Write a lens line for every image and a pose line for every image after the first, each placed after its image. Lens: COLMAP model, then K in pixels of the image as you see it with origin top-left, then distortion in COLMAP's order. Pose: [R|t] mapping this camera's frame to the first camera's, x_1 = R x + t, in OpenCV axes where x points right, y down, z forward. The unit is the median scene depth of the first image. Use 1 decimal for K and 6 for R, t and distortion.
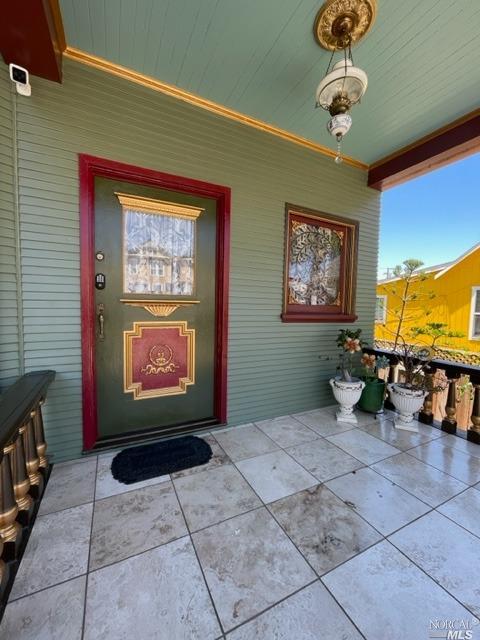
lens RADIAL K [[258.9, 0, 242.0], [0, 258.9, 319.0], [0, 0, 1]] dist [-0.002380, 0.000270]
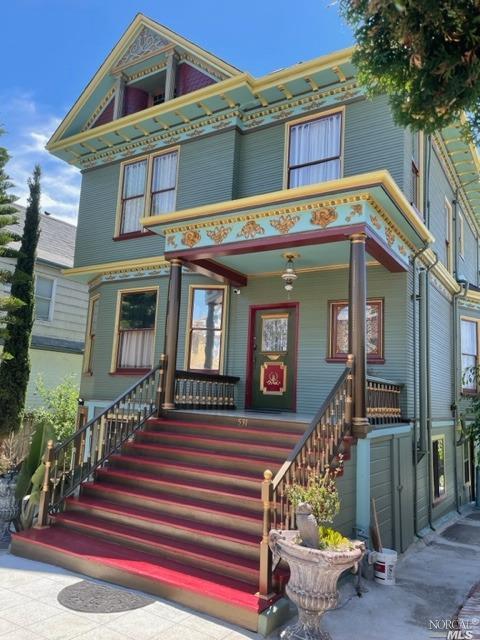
lens RADIAL K [[485.2, 0, 240.0], [0, 485.2, 320.0], [0, 0, 1]] dist [0.108539, -0.150501]
pose [[0.516748, -0.124109, -0.847094, 3.310755], [-0.087132, 0.976676, -0.196247, 0.526694], [0.851692, 0.175220, 0.493881, -1.517931]]
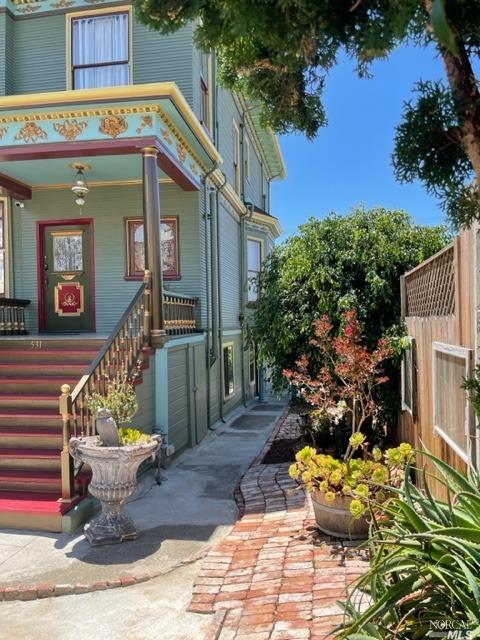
lens RADIAL K [[486.3, 0, 246.2], [0, 486.3, 321.5], [0, 0, 1]] dist [0.104520, -0.149292]
pose [[0.811265, -0.033028, -0.583745, 3.401186], [-0.000811, 0.998339, -0.057611, 0.589535], [0.584678, 0.047211, 0.809890, -1.543145]]
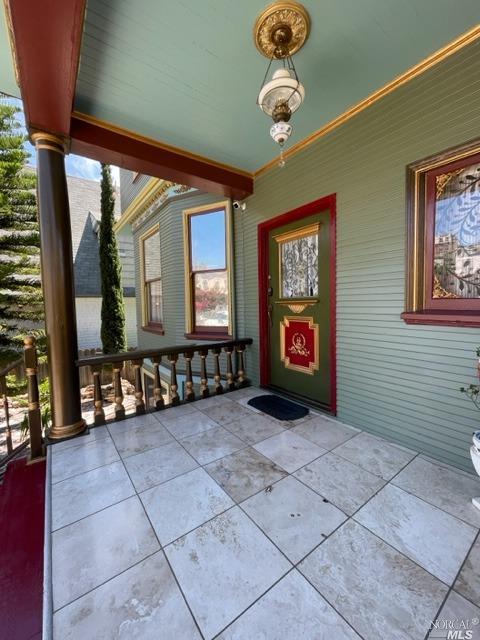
lens RADIAL K [[258.9, 0, 242.0], [0, 258.9, 319.0], [0, 0, 1]] dist [-0.002380, 0.000270]
pose [[0.164563, 0.036752, -0.985682, 0.975847], [-0.033067, 0.998949, 0.031726, -0.010607], [0.985812, 0.027373, 0.165605, 0.473284]]
